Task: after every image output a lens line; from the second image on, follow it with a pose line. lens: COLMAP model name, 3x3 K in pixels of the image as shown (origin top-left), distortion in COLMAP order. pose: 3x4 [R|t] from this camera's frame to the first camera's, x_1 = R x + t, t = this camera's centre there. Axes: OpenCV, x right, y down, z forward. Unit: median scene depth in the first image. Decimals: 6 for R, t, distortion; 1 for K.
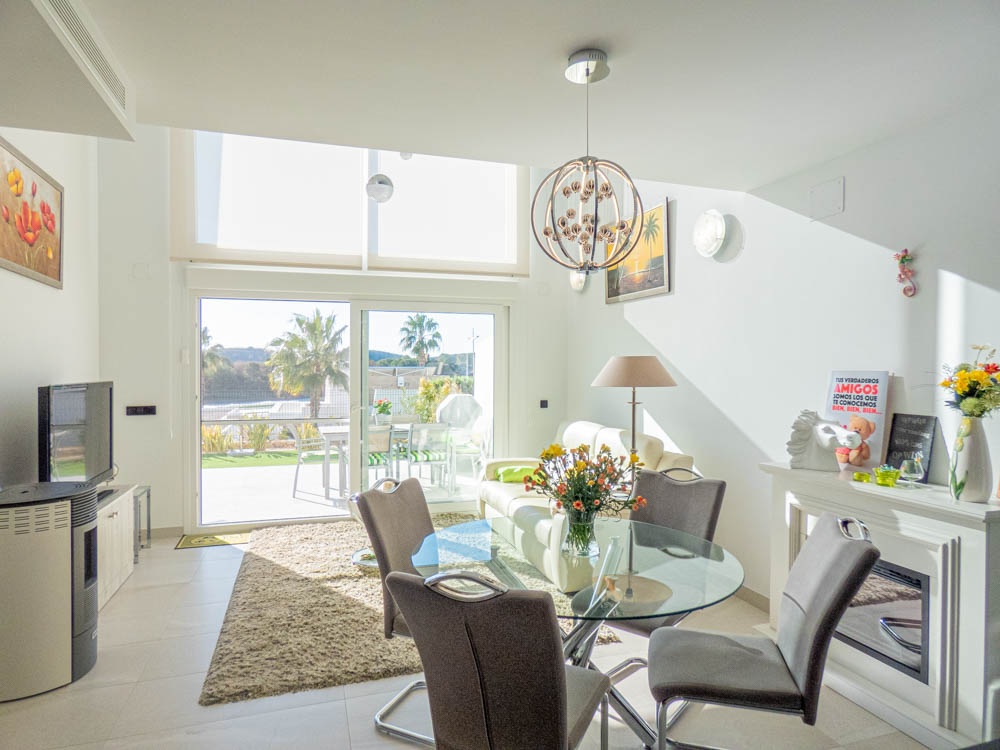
lens RADIAL K [[605.3, 0, 500.2], [0, 605.3, 375.3], [0, 0, 1]] dist [-0.050437, 0.052489]
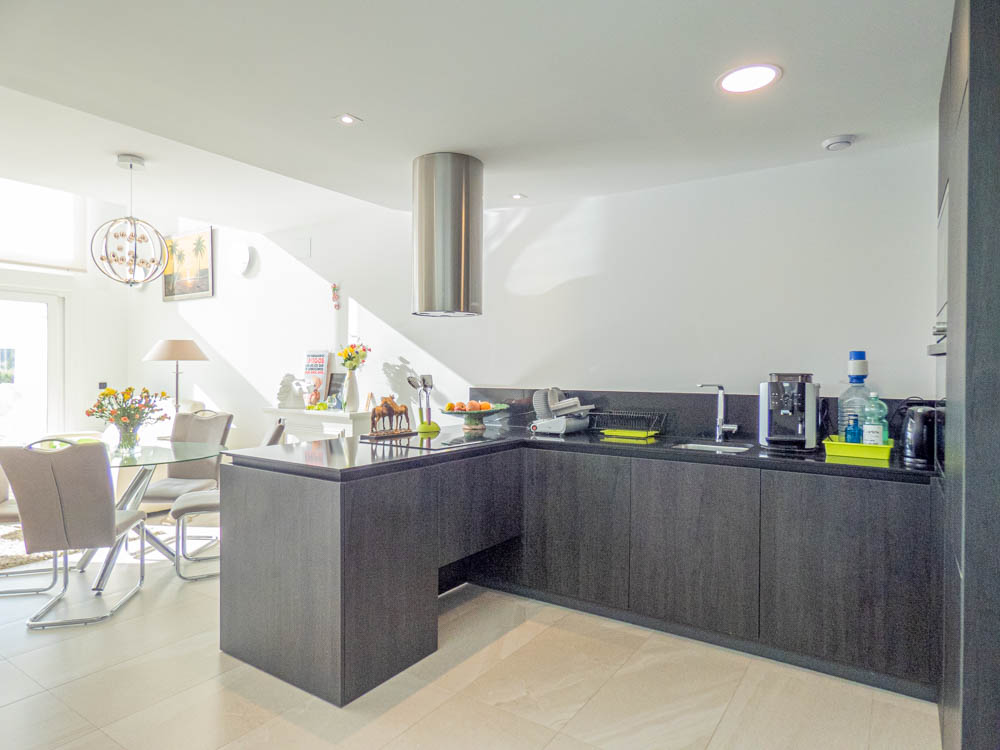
lens RADIAL K [[605.3, 0, 508.8], [0, 605.3, 373.5], [0, 0, 1]] dist [-0.050437, 0.052489]
pose [[0.787055, -0.003739, 0.616872, -0.034049], [0.006315, 0.999978, -0.001996, 0.052151], [-0.616851, 0.005466, 0.787061, -0.568485]]
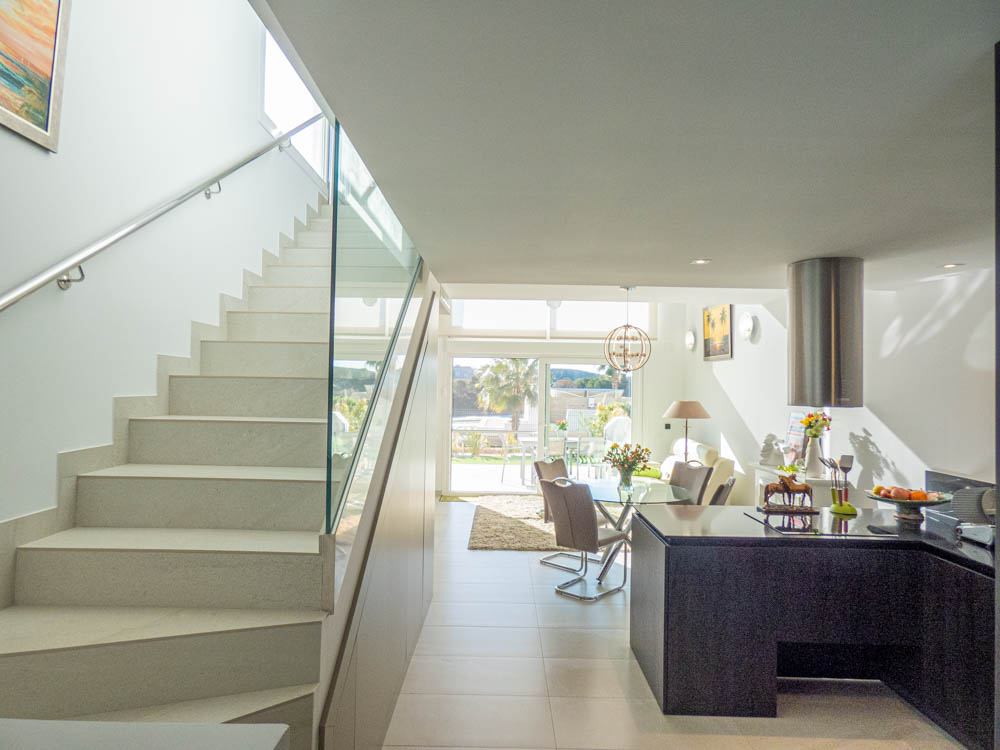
lens RADIAL K [[605.3, 0, 491.5], [0, 605.3, 381.5], [0, 0, 1]] dist [-0.050437, 0.052489]
pose [[0.943605, 0.010192, -0.330915, 0.248007], [-0.017141, 0.999689, -0.018087, -0.043982], [0.330628, 0.022739, 0.943487, -0.836467]]
